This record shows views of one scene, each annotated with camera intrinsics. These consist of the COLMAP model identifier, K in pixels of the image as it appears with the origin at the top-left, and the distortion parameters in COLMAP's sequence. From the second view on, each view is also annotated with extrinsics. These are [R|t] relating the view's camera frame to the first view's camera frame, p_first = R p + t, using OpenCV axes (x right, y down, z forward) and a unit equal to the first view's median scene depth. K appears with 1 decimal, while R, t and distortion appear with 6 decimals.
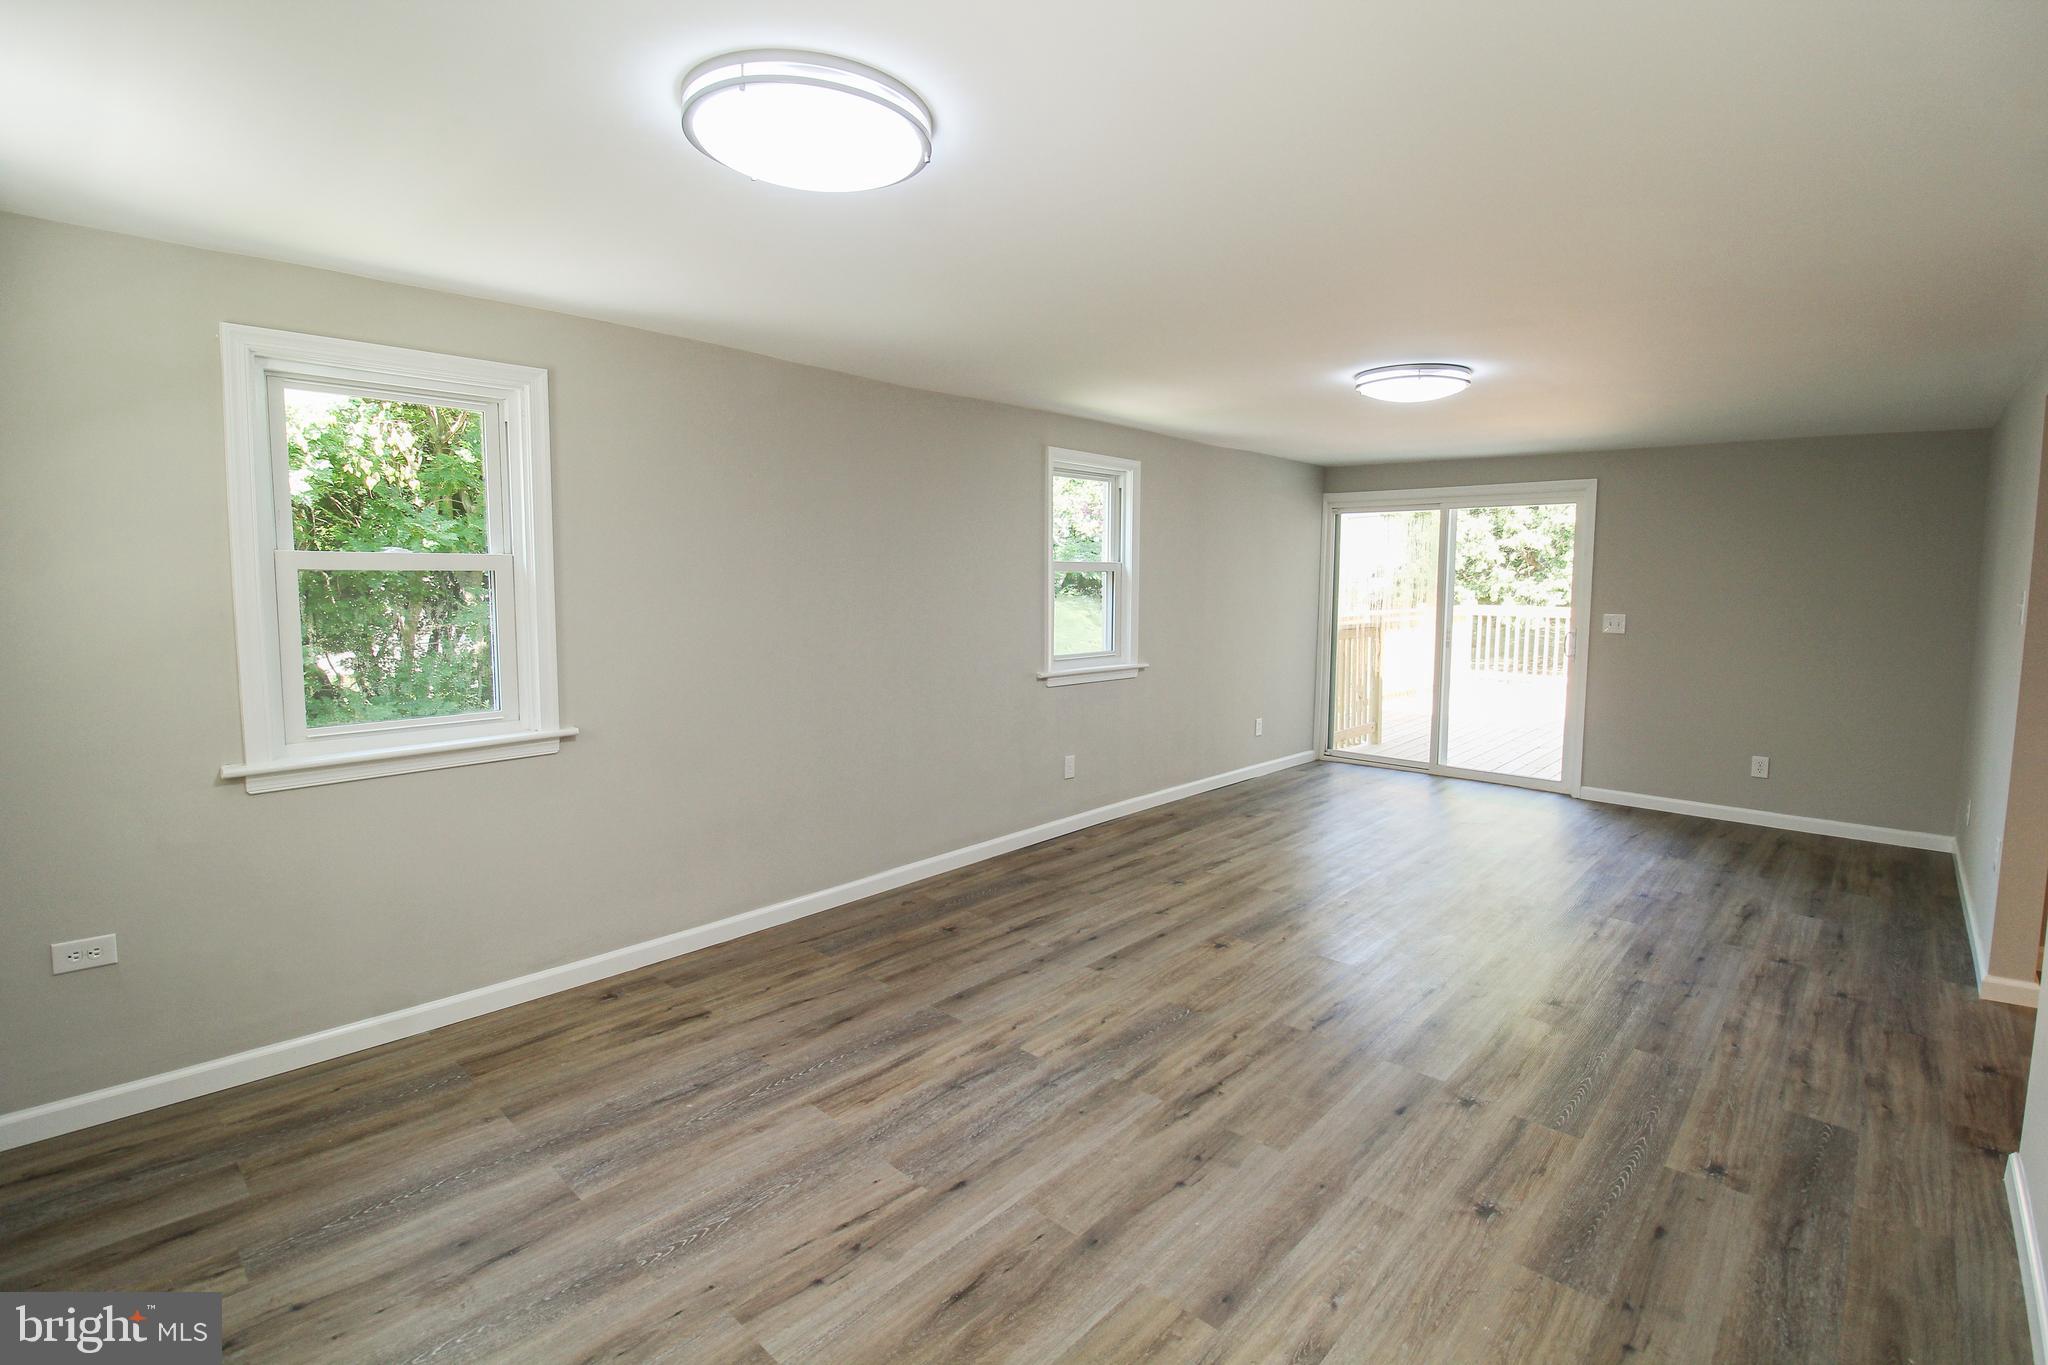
lens RADIAL K [[944.8, 0, 974.3], [0, 944.8, 644.5], [0, 0, 1]] dist [-0.001193, -0.012223]
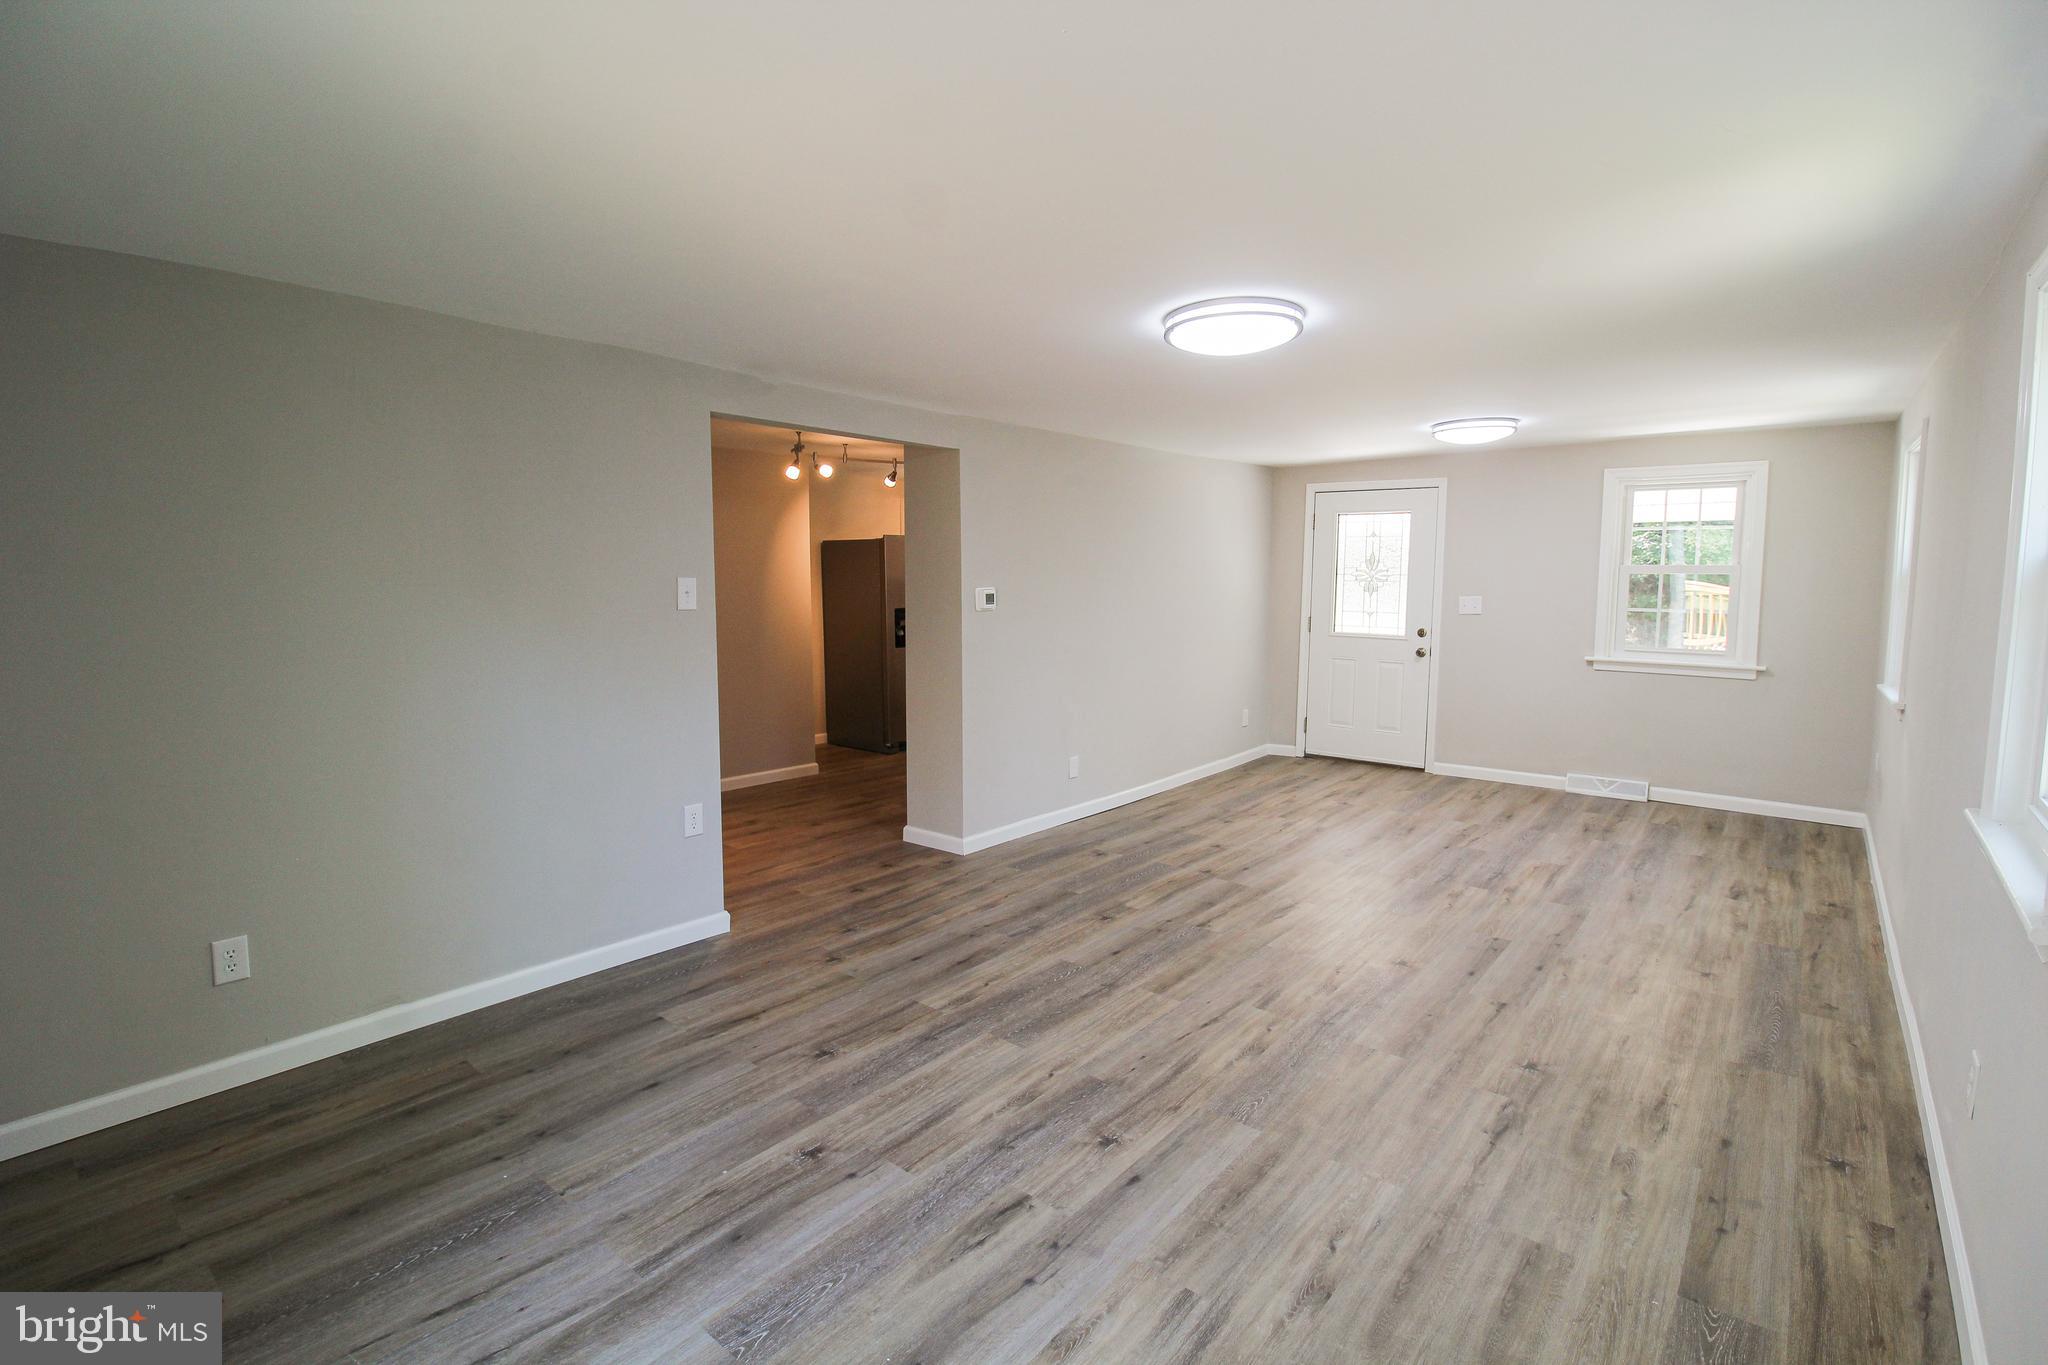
lens RADIAL K [[944.8, 0, 1017.4], [0, 944.8, 674.1], [0, 0, 1]] dist [-0.001193, -0.012223]
pose [[-0.995277, 0.001906, -0.097056, 0.804545], [-0.016175, 0.982573, 0.185172, -0.144326], [0.095718, 0.185867, -0.977902, 2.012278]]
